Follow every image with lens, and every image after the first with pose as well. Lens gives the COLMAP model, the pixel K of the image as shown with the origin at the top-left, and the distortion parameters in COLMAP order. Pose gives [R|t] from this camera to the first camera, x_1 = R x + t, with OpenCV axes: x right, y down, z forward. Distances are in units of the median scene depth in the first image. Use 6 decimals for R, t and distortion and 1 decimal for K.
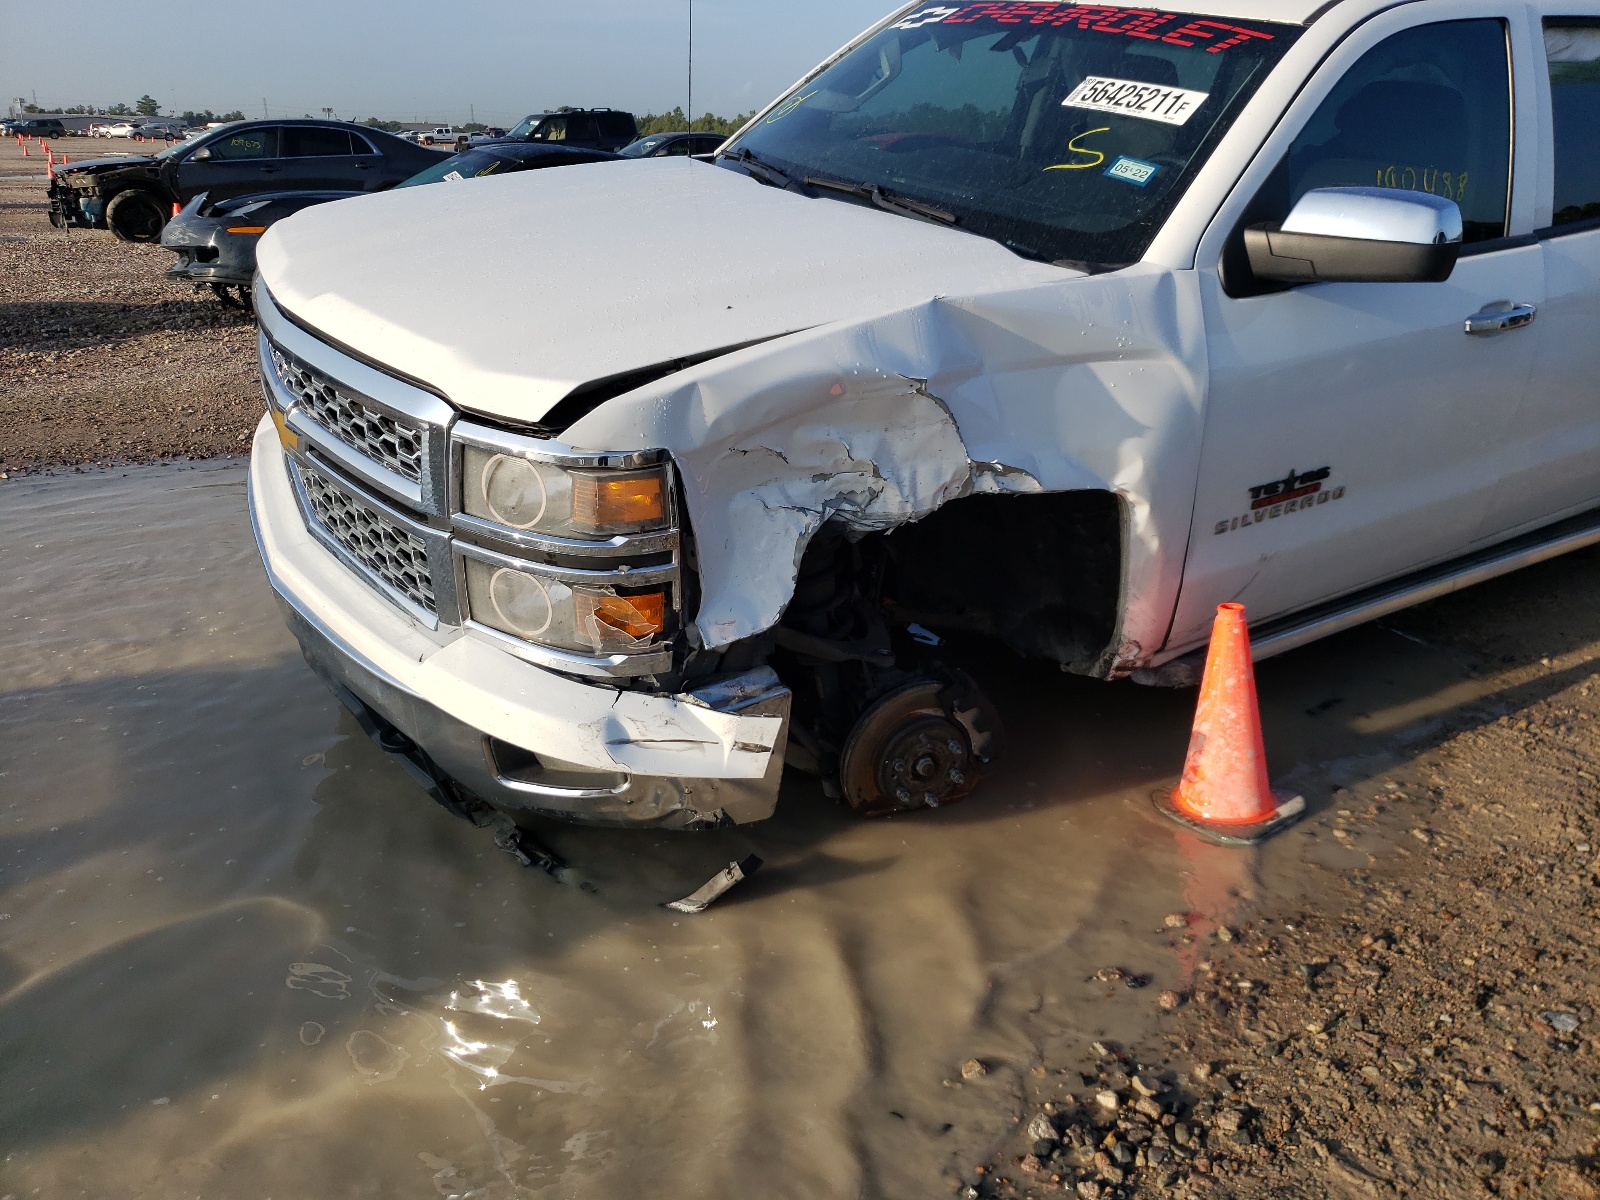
lens RADIAL K [[1225.7, 0, 802.6], [0, 1225.7, 580.4], [0, 0, 1]] dist [-0.022925, 0.037479]
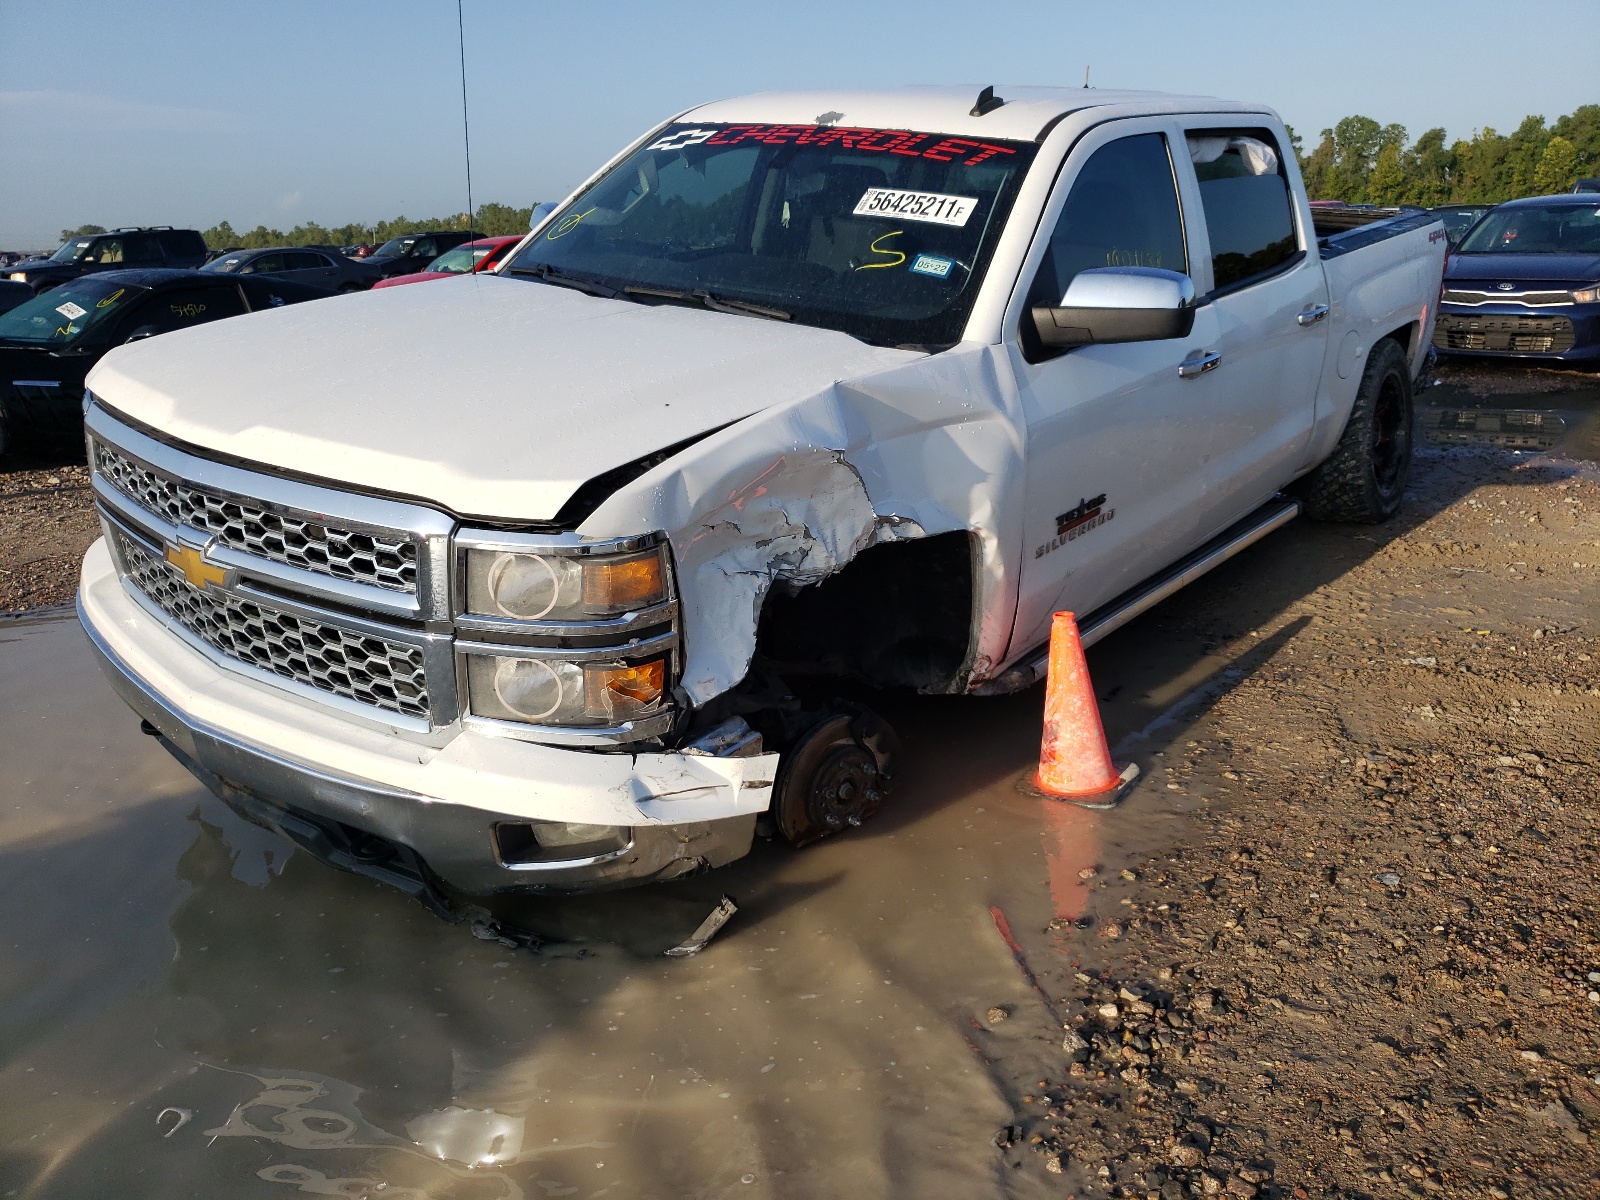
lens RADIAL K [[1219.5, 0, 800.0], [0, 1219.5, 600.0], [0, 0, 1]] dist [0.001020, -0.001063]
pose [[0.950017, -0.132228, 0.282813, -0.269657], [0.148346, 0.988271, -0.036257, 0.013690], [-0.274701, 0.076399, 0.958490, -0.094291]]
